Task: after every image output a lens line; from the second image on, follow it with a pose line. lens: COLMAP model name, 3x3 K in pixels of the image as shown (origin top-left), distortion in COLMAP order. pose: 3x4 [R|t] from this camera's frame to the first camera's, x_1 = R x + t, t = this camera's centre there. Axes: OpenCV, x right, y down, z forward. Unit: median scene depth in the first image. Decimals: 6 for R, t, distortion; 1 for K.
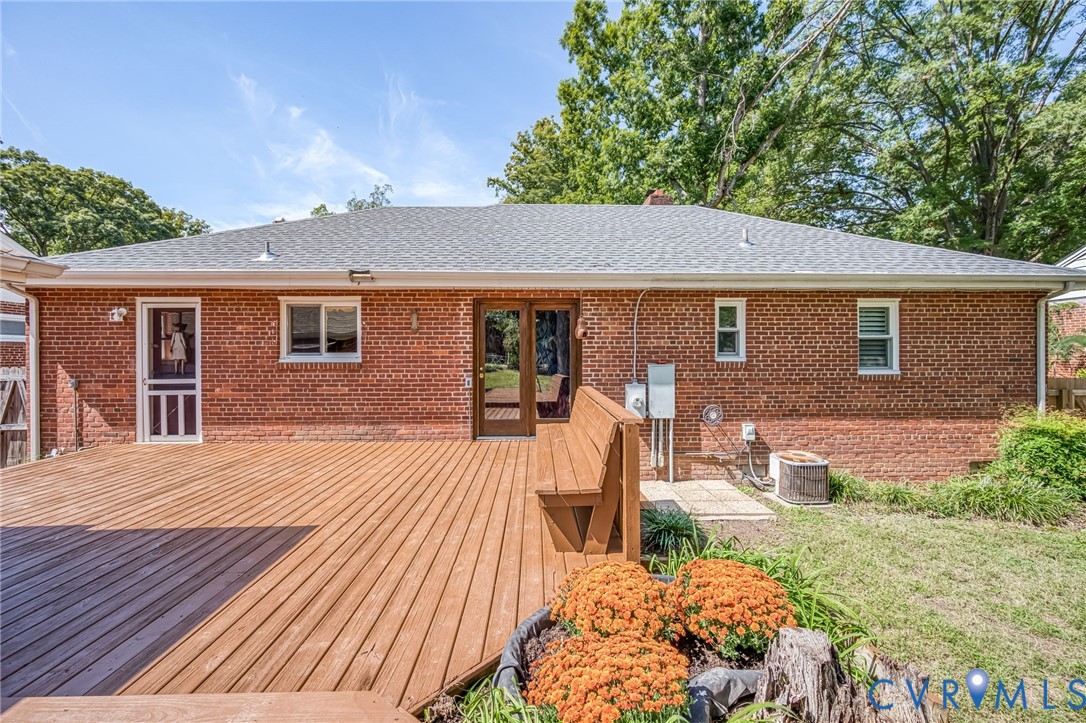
lens RADIAL K [[425.0, 0, 544.8], [0, 425.0, 356.1], [0, 0, 1]] dist [-0.000596, 0.000715]
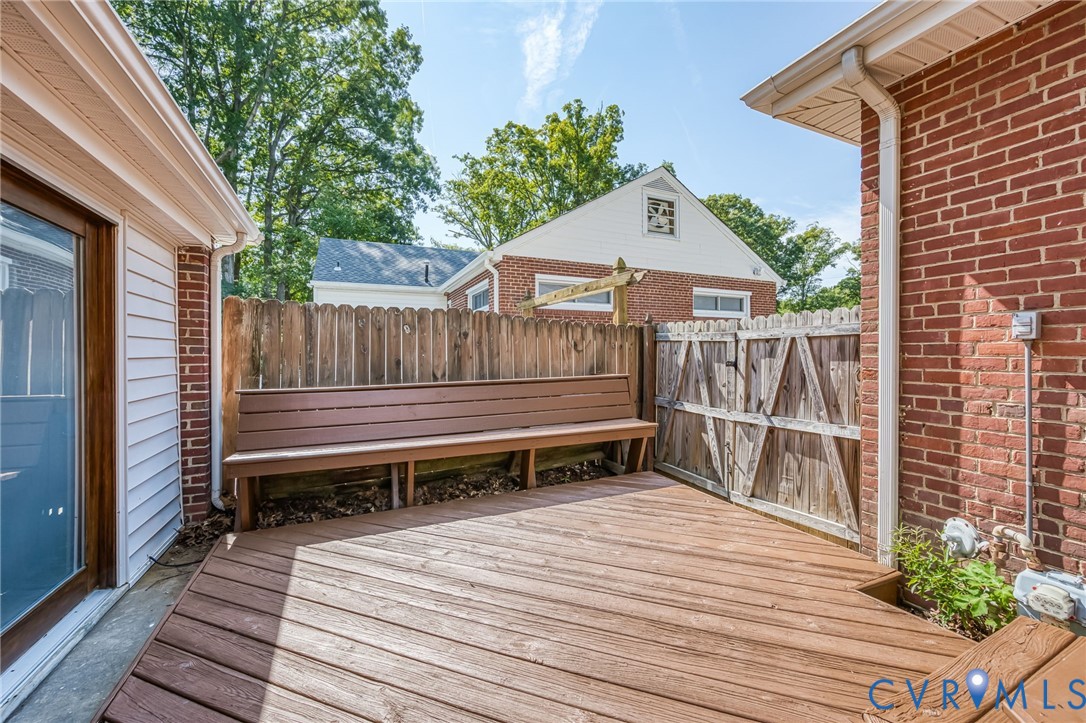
lens RADIAL K [[425.0, 0, 537.4], [0, 425.0, 360.3], [0, 0, 1]] dist [-0.000596, 0.000715]
pose [[0.373337, 0.013631, -0.927596, -0.929558], [0.006221, 0.999833, 0.017196, 0.080300], [0.927675, -0.012190, 0.373190, 0.538353]]
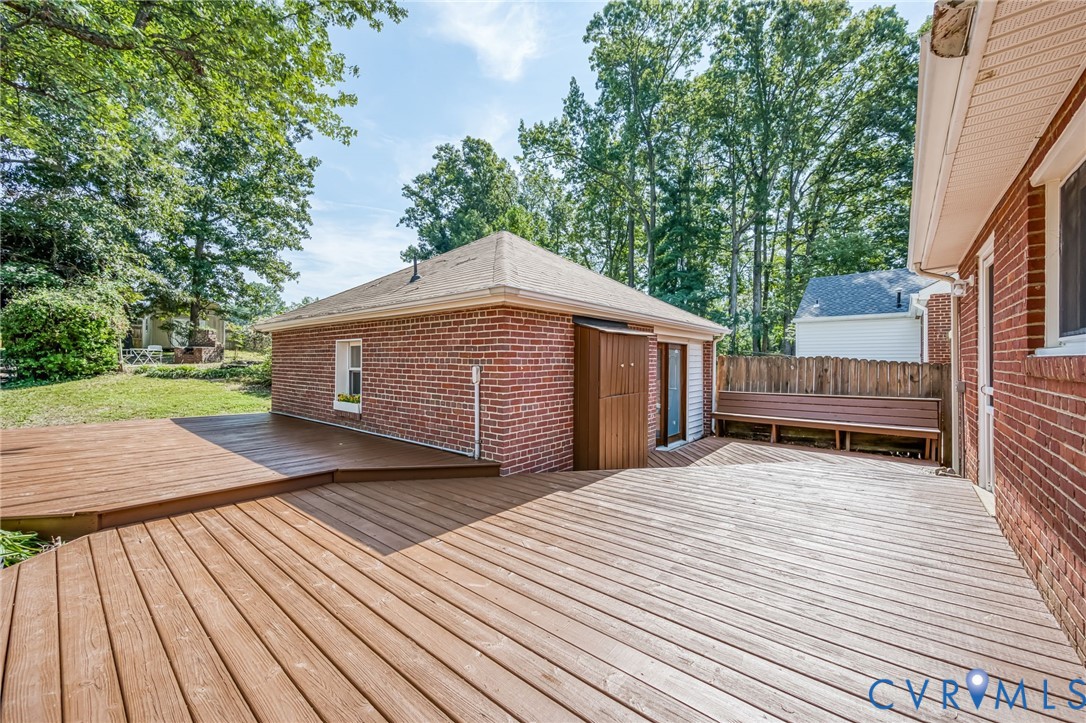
lens RADIAL K [[425.0, 0, 545.5], [0, 425.0, 361.3], [0, 0, 1]] dist [-0.000596, 0.000715]
pose [[-0.668003, 0.003263, -0.744151, -0.074761], [0.001570, 0.999994, 0.002976, 0.017357], [0.744157, 0.000820, -0.668004, 0.917289]]
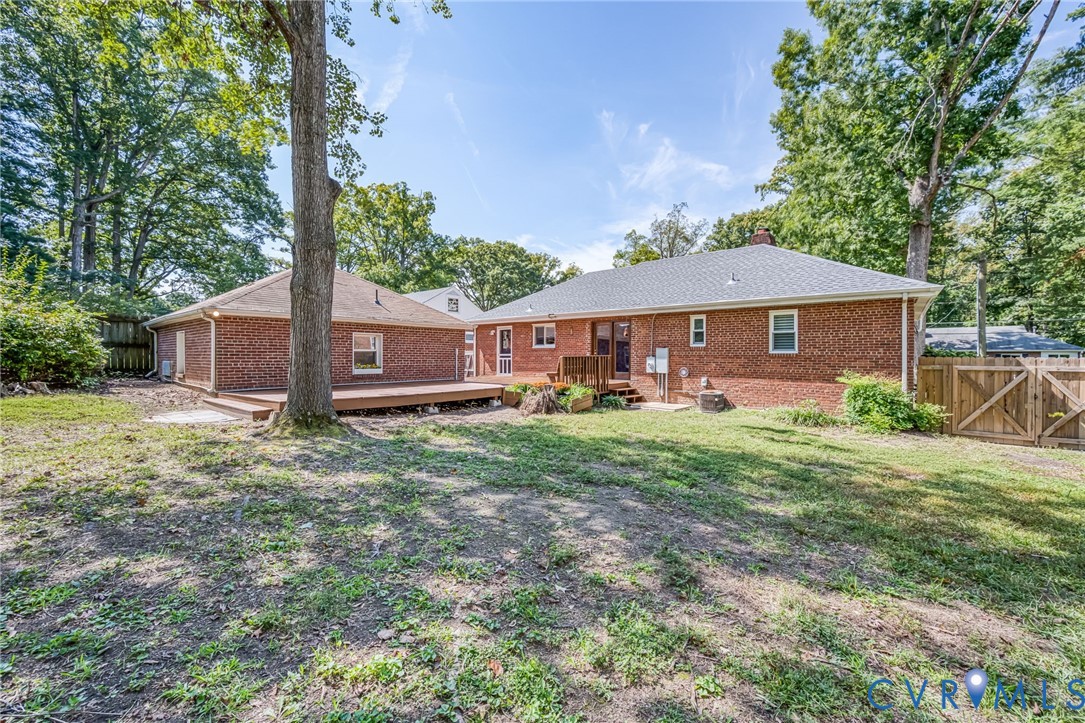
lens RADIAL K [[424.6, 0, 541.9], [0, 424.6, 362.1], [0, 0, 1]] dist [-0.000596, 0.000715]
pose [[0.746413, 0.016143, -0.665288, 1.248130], [-0.008433, 0.999855, 0.014800, 0.063758], [0.665430, -0.005437, 0.746441, -1.005618]]
